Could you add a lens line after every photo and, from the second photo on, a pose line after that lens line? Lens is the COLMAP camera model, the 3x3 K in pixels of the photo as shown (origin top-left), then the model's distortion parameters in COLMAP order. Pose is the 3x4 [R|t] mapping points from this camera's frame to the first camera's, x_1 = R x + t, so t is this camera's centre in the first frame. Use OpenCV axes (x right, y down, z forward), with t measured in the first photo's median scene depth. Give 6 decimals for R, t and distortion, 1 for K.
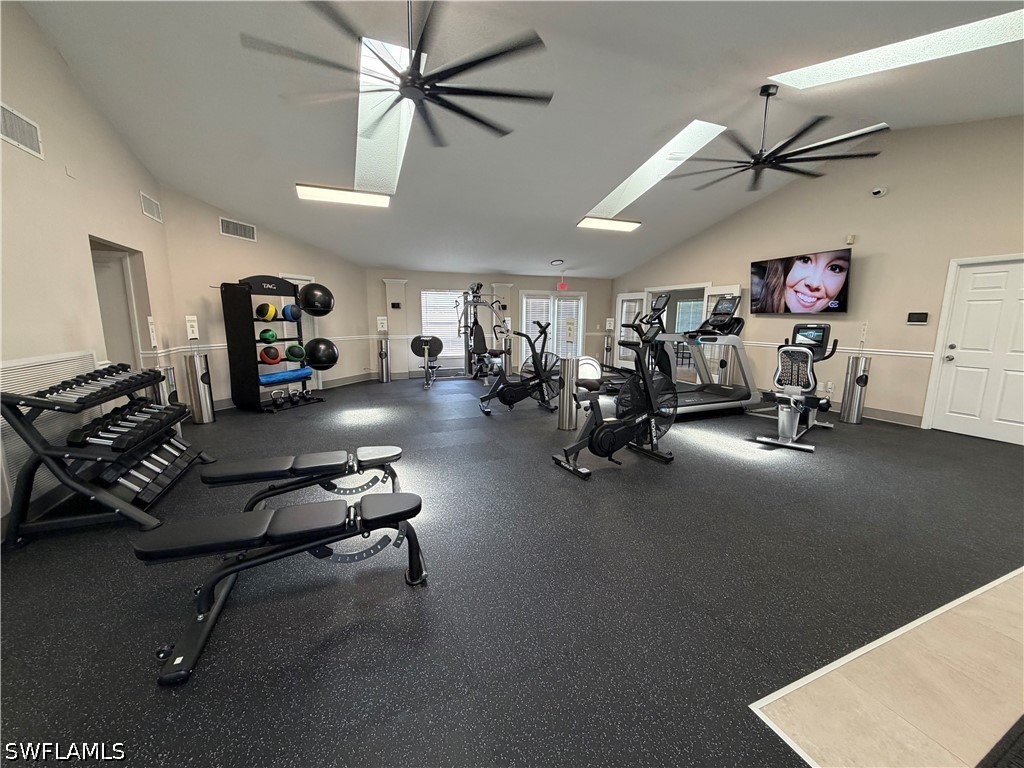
lens RADIAL K [[409.4, 0, 512.0], [0, 409.4, 384.0], [0, 0, 1]] dist [-0.000547, -0.000072]
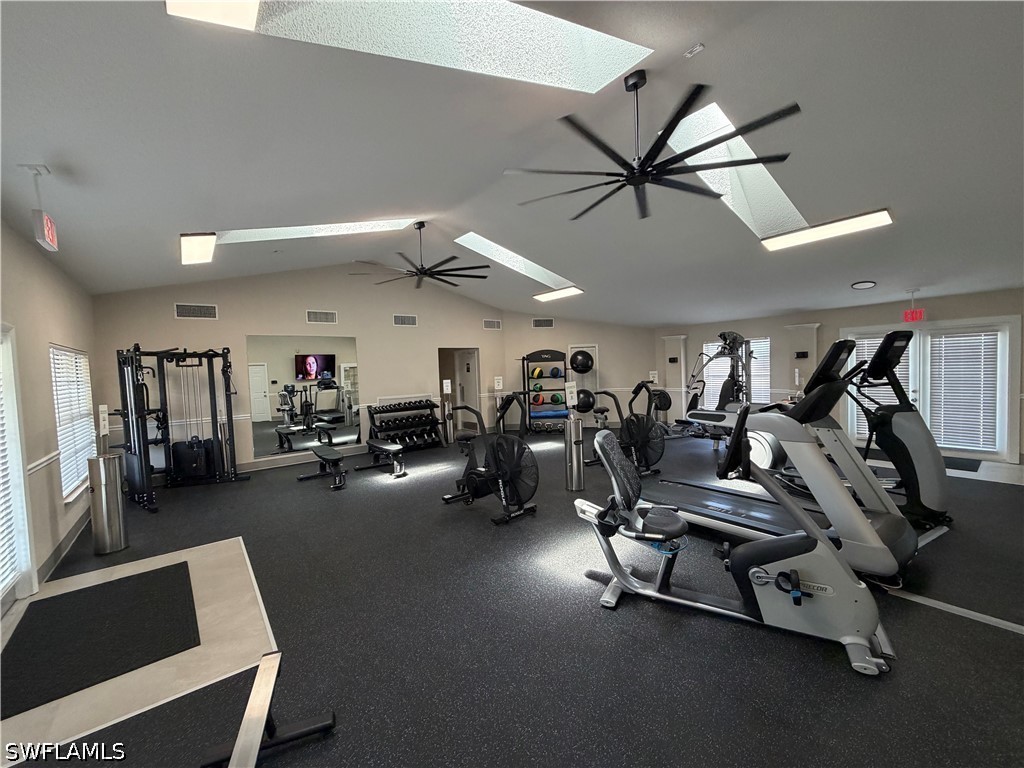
lens RADIAL K [[417.2, 0, 512.0], [0, 417.2, 384.0], [0, 0, 1]] dist [-0.000048, -0.000142]
pose [[0.255230, 0.023698, -0.966590, 0.954680], [-0.118106, 0.992977, -0.006841, -0.109300], [0.959640, 0.115906, 0.256237, 0.487080]]
